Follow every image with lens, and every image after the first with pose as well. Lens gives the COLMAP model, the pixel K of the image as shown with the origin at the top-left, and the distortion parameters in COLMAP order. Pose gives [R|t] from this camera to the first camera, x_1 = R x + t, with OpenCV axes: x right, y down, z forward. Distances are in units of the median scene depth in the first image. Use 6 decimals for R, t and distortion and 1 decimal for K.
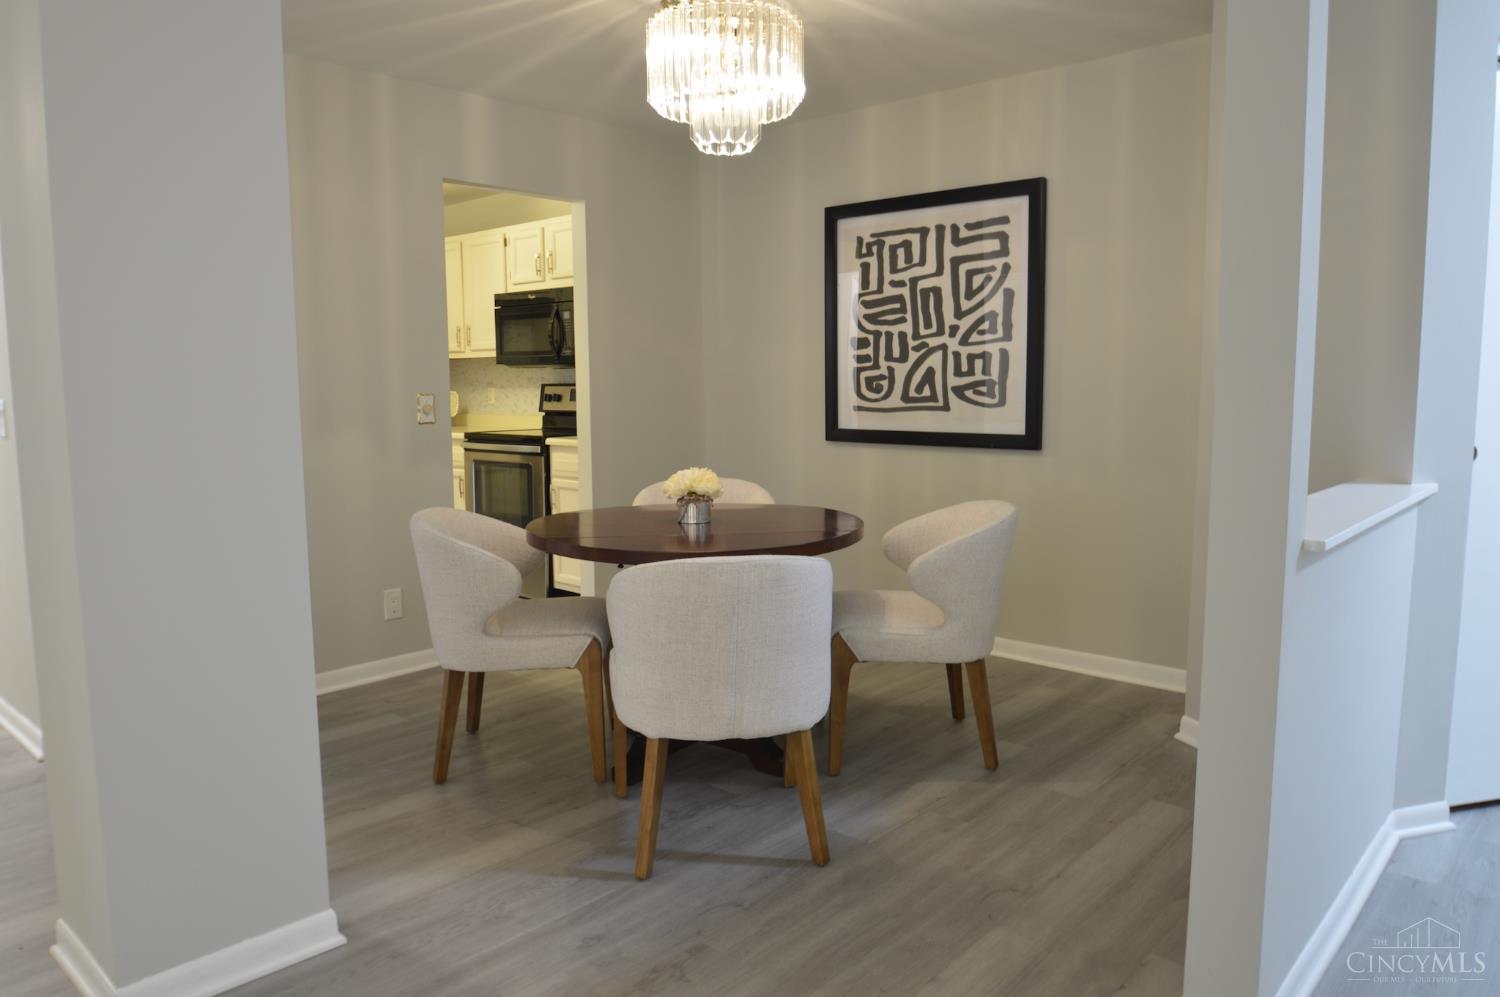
lens RADIAL K [[1047.7, 0, 750.0], [0, 1047.7, 498.5], [0, 0, 1]] dist [-0.050875, 0.000036]
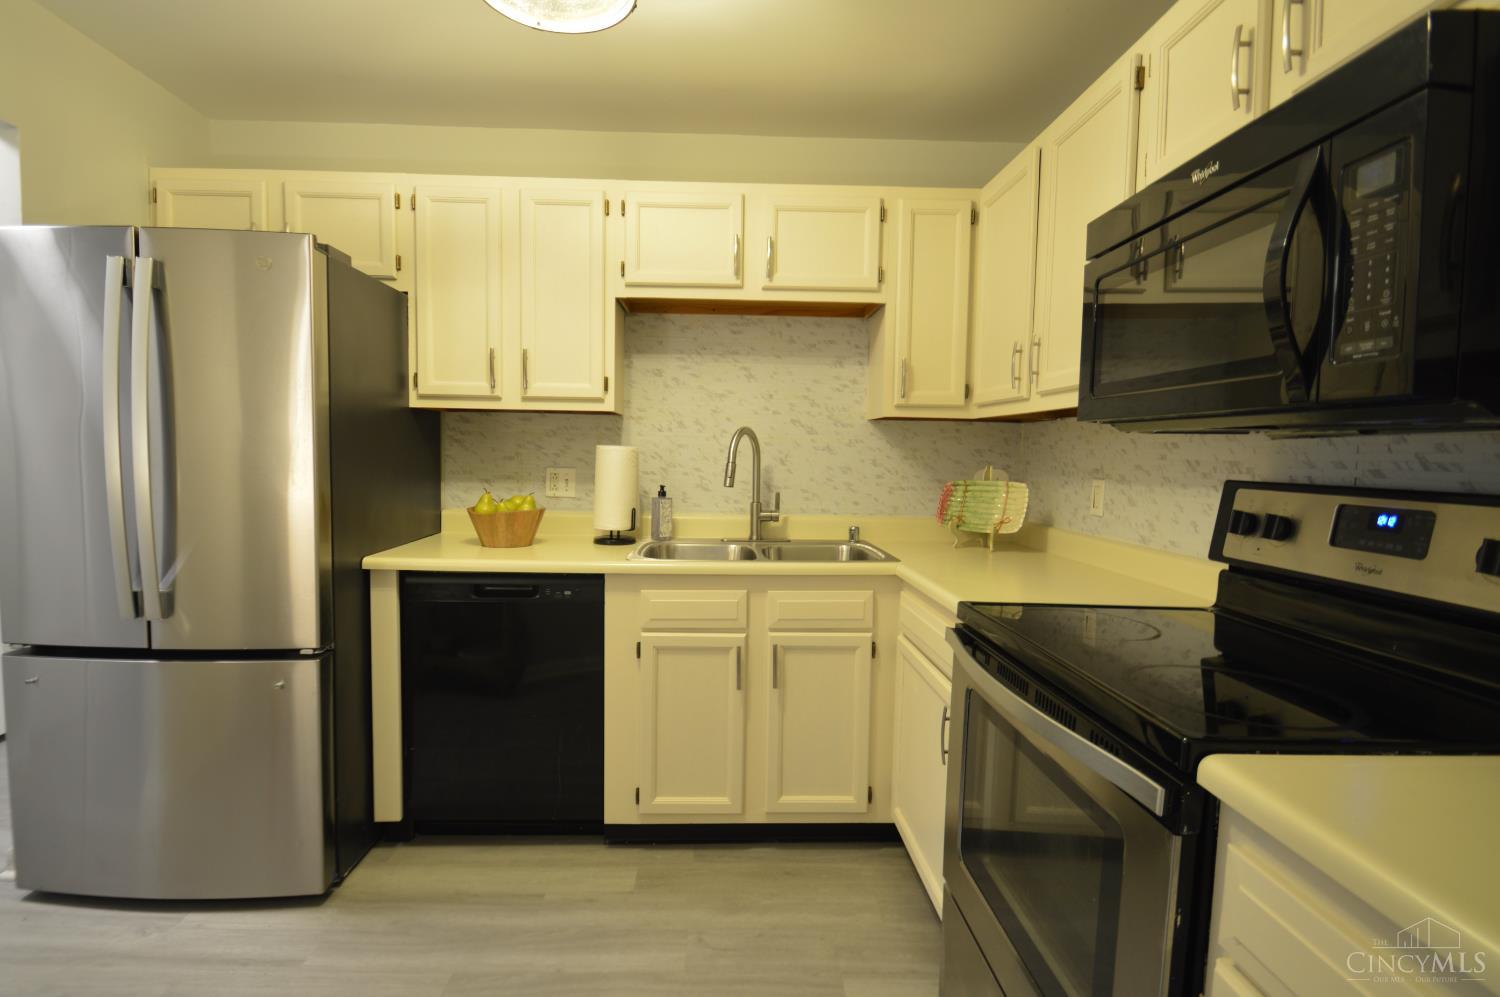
lens RADIAL K [[694.5, 0, 750.0], [0, 694.5, 498.5], [0, 0, 1]] dist [0.000171, -0.000050]
pose [[0.682409, 0.067287, -0.727867, -0.139721], [-0.106098, 0.994327, -0.007553, -0.085667], [0.723230, 0.082379, 0.685677, 0.732016]]
